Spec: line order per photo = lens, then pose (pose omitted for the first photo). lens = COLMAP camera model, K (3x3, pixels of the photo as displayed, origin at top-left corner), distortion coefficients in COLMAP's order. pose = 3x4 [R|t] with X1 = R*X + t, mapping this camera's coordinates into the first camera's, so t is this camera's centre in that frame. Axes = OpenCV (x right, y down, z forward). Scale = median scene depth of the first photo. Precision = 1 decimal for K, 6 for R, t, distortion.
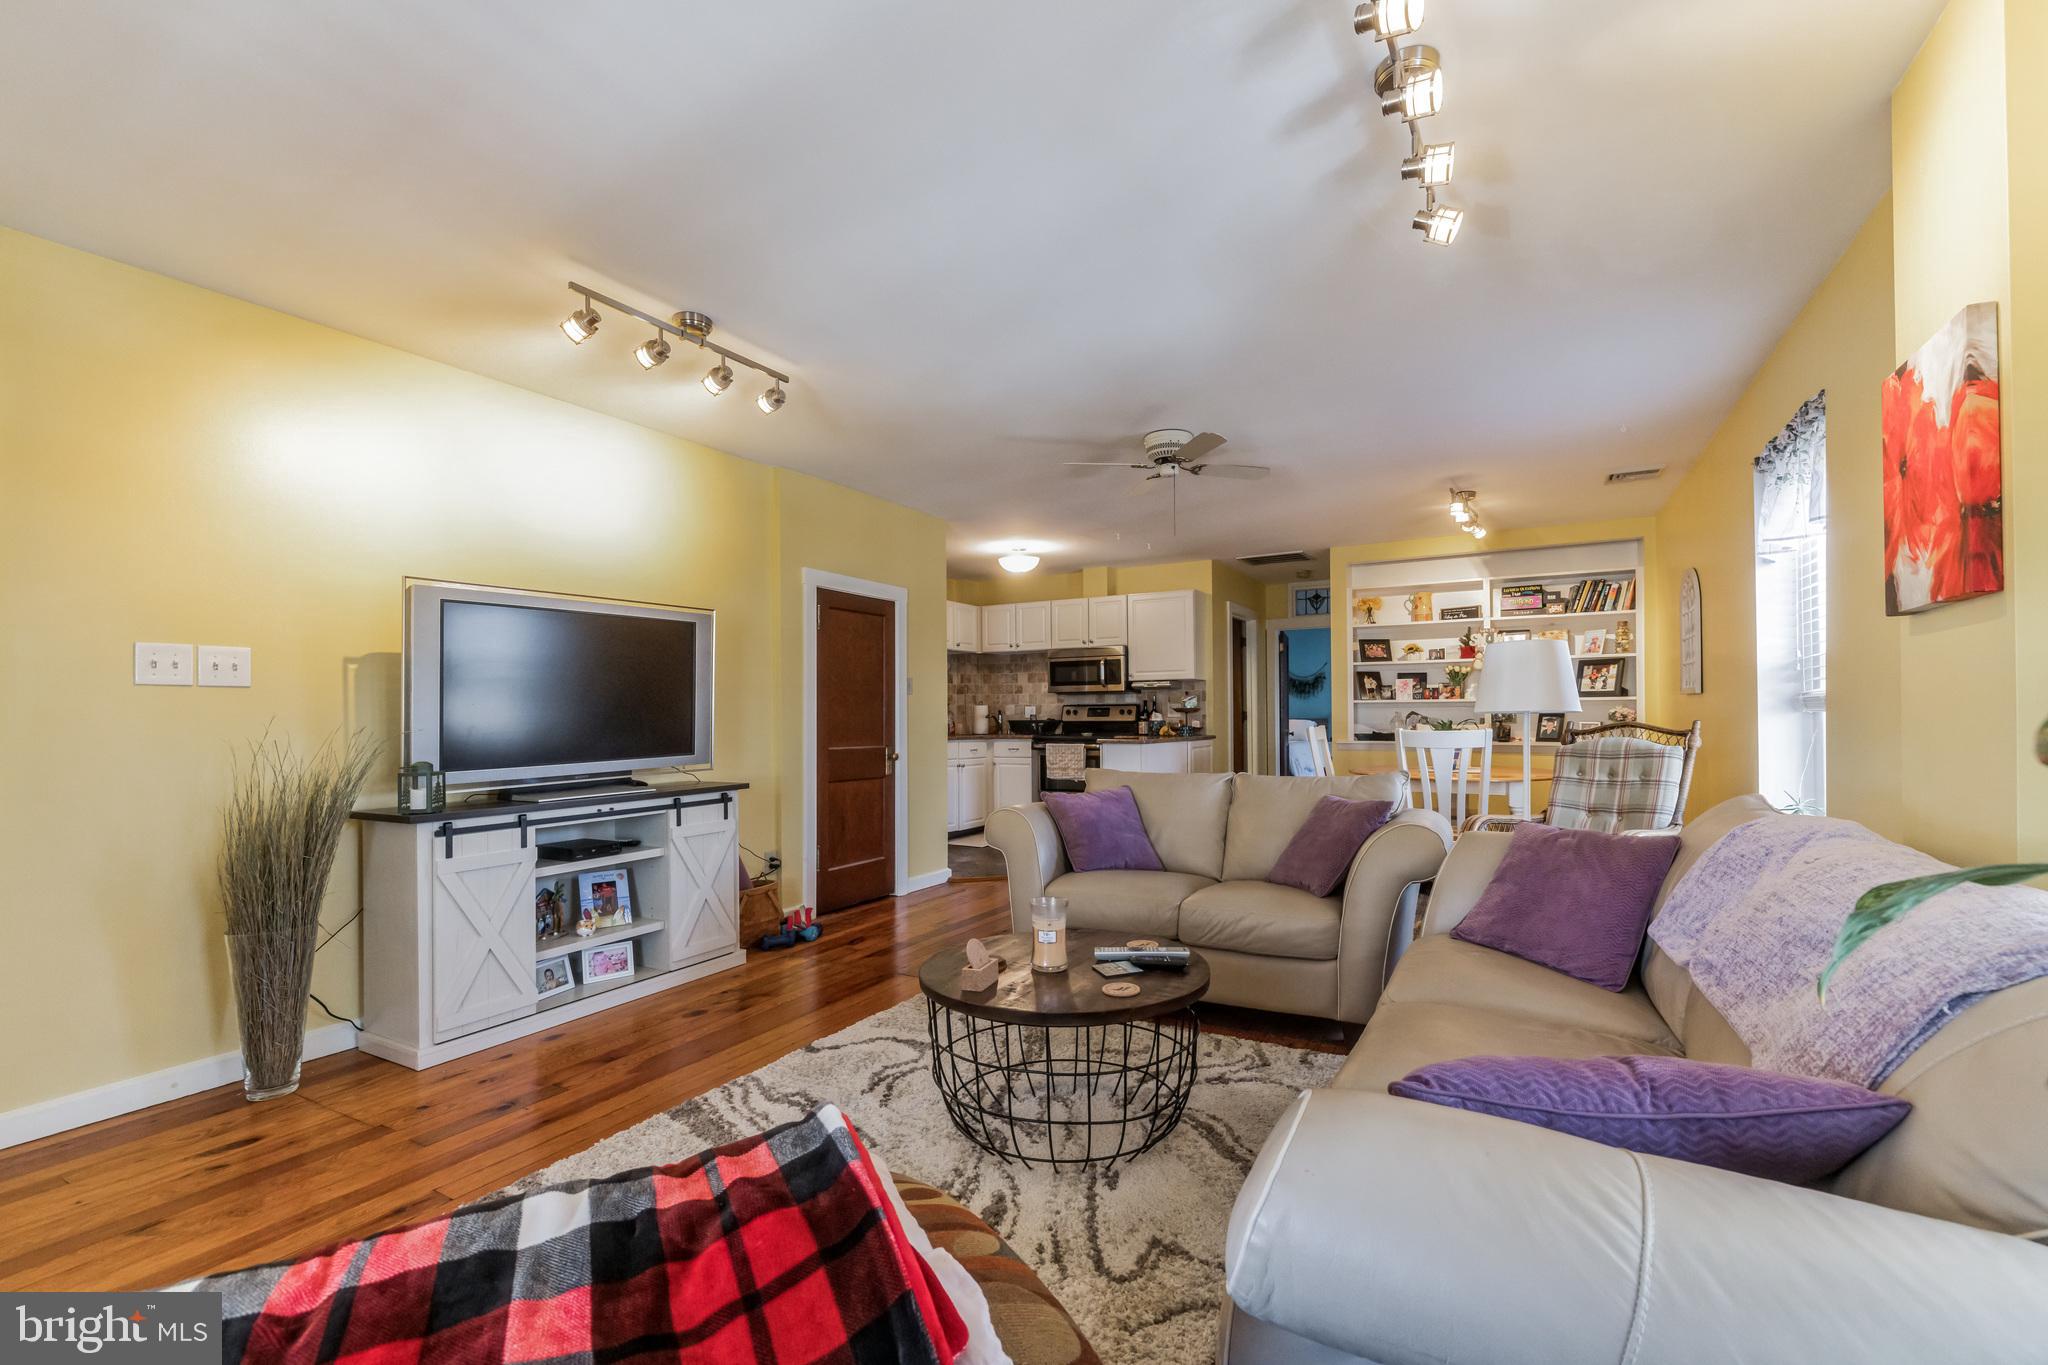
lens RADIAL K [[849.1, 0, 1068.1], [0, 849.1, 711.8], [0, 0, 1]] dist [-0.002229, -0.000265]
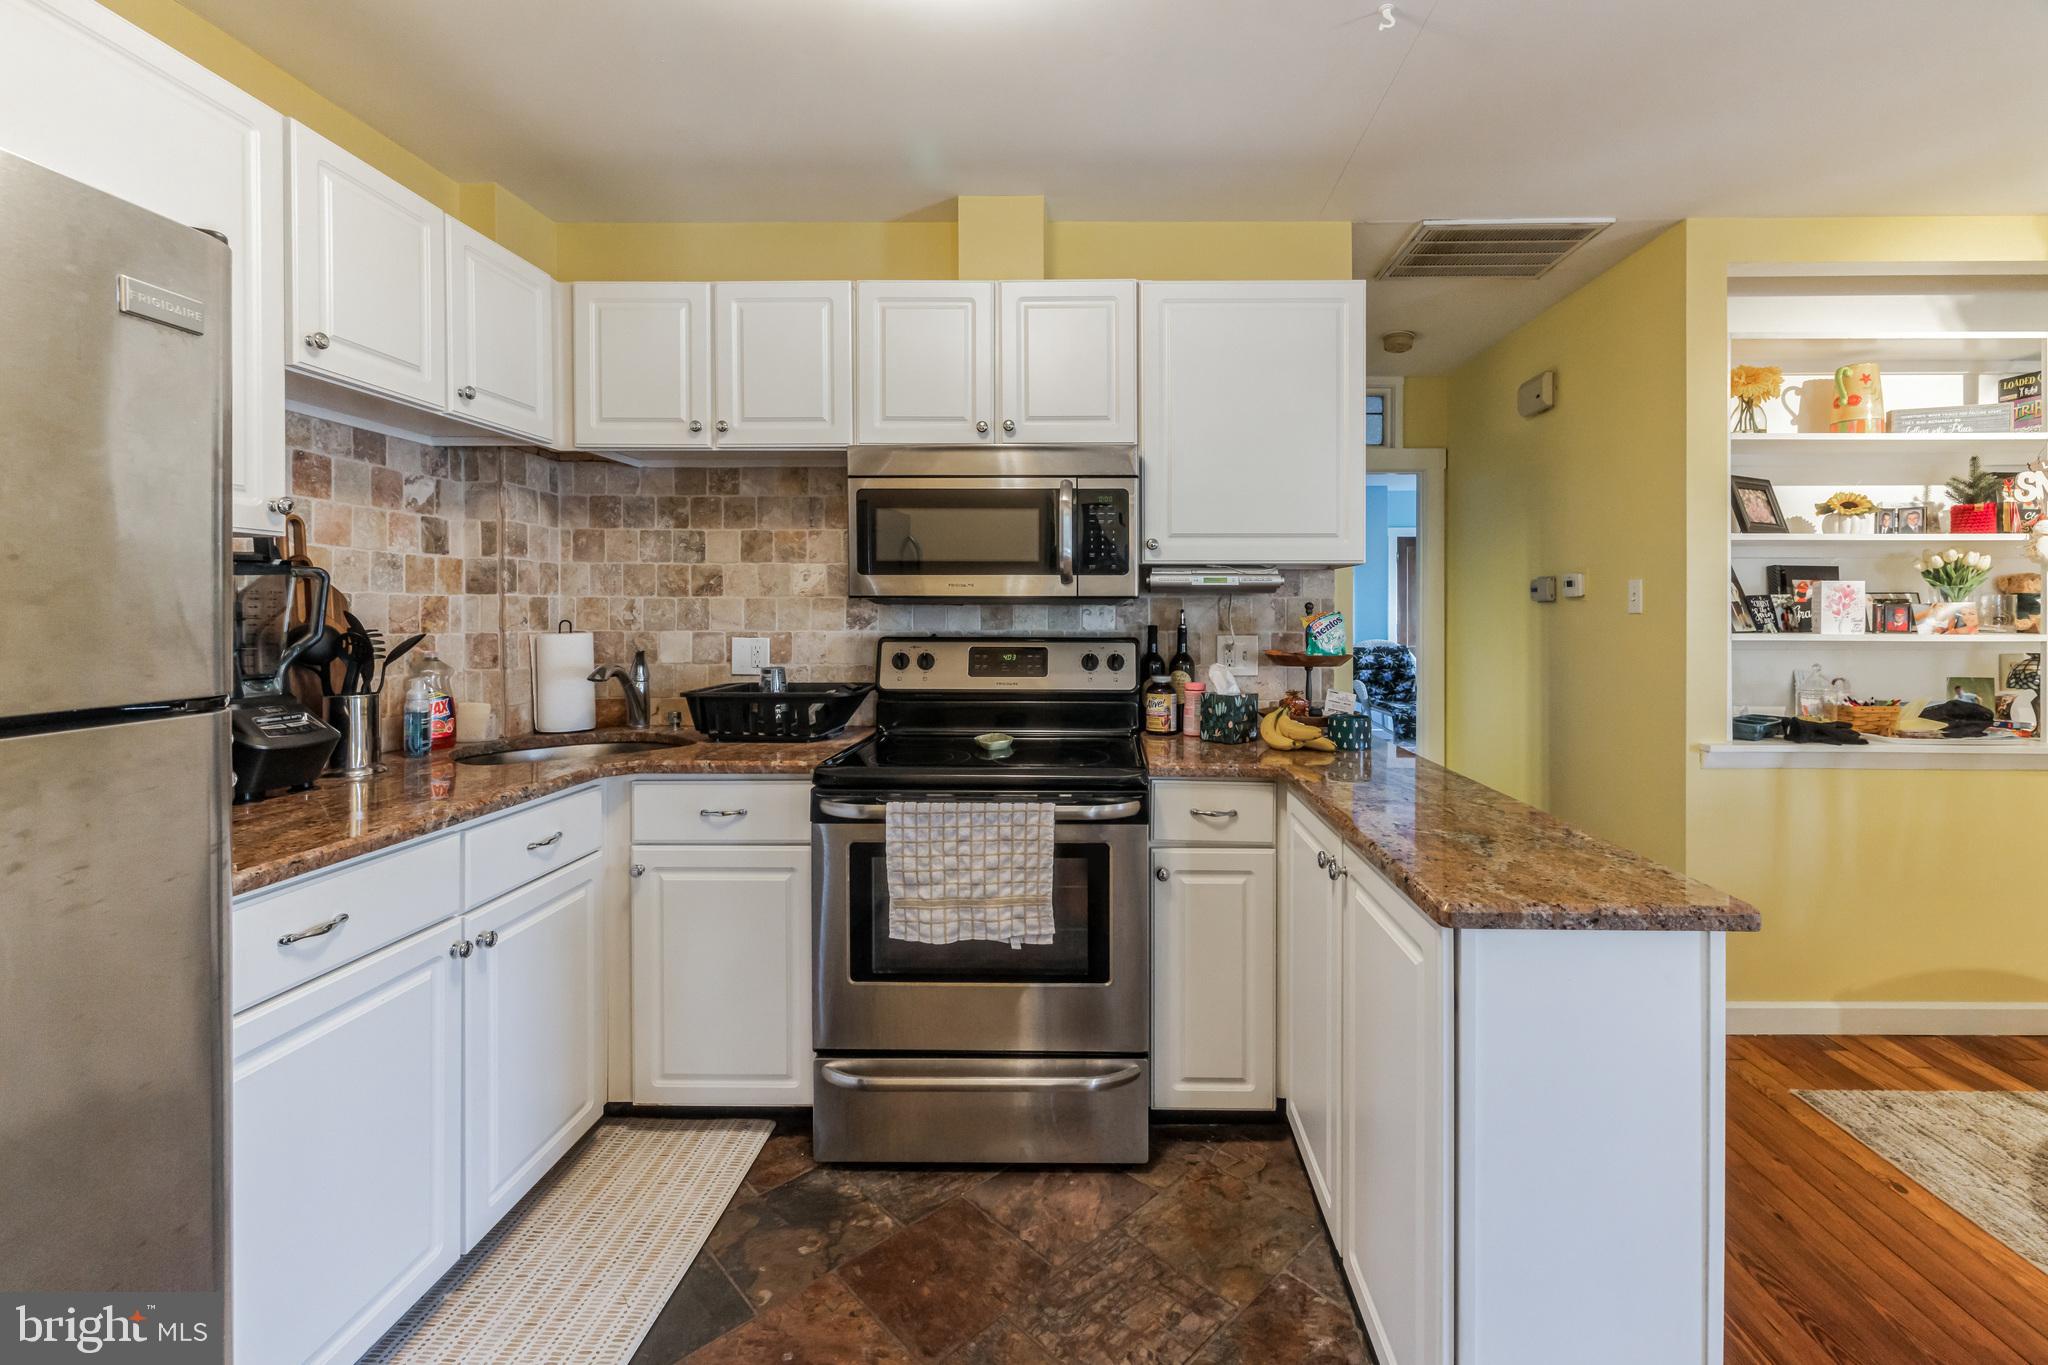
lens RADIAL K [[909.1, 0, 1095.1], [0, 909.1, 622.5], [0, 0, 1]] dist [0.000607, -0.000009]
pose [[0.896434, 0.004177, 0.443158, -0.088311], [-0.010840, 0.999863, 0.012504, -0.019484], [-0.443045, -0.016013, 0.896356, 0.724321]]
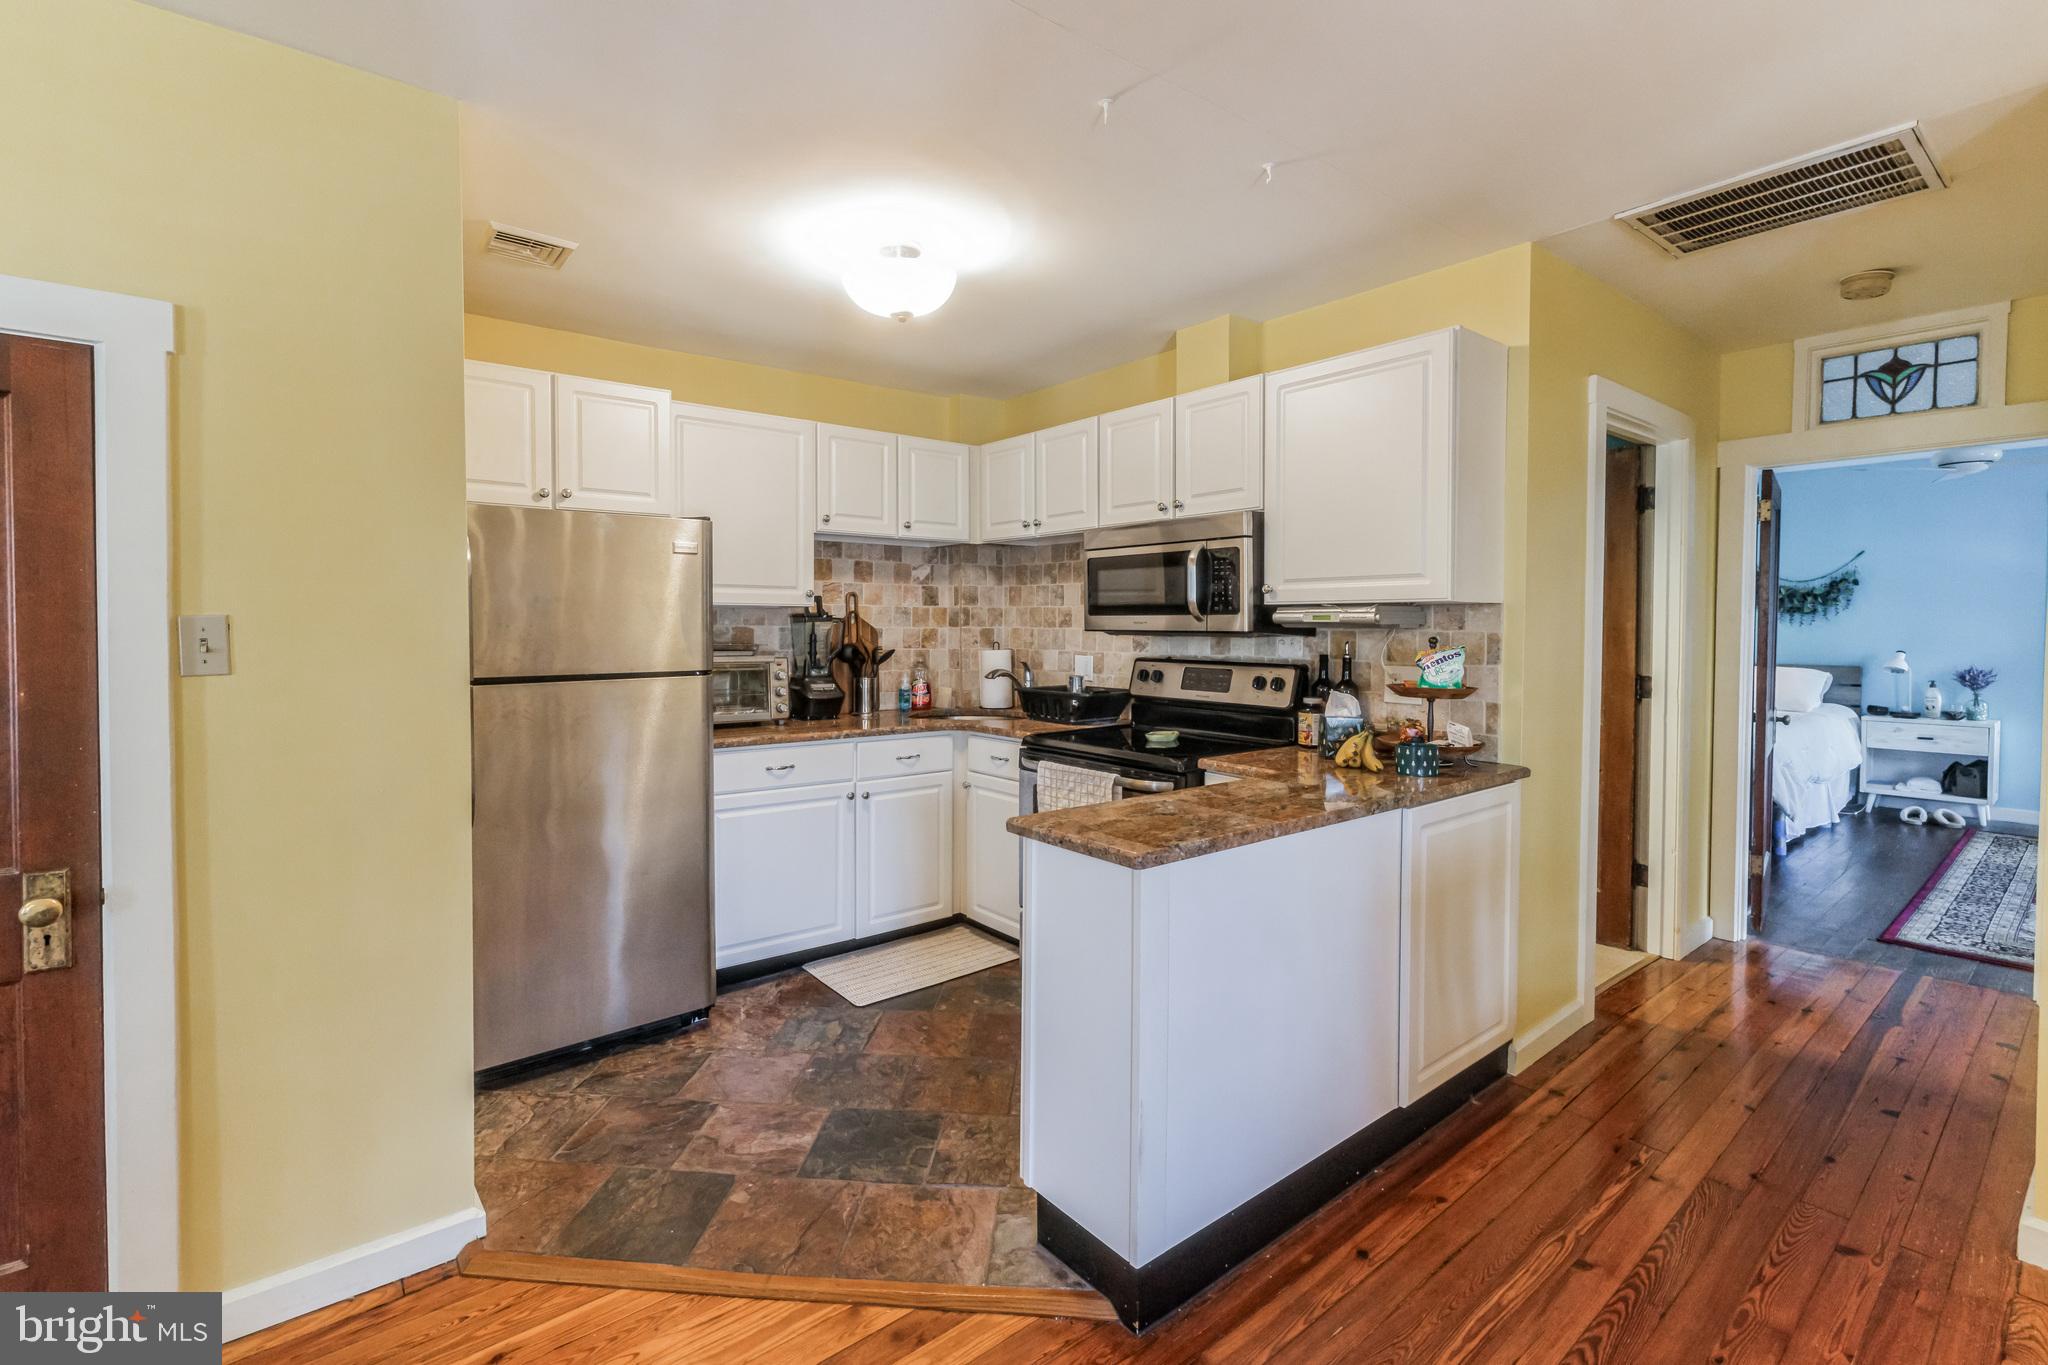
lens RADIAL K [[911.6, 0, 998.6], [0, 911.6, 648.4], [0, 0, 1]] dist [-0.001531, -0.000240]
pose [[0.908290, 0.023129, -0.417701, 0.134720], [-0.009405, 0.999347, 0.034885, -0.030364], [0.418235, -0.027758, 0.907915, 0.592749]]
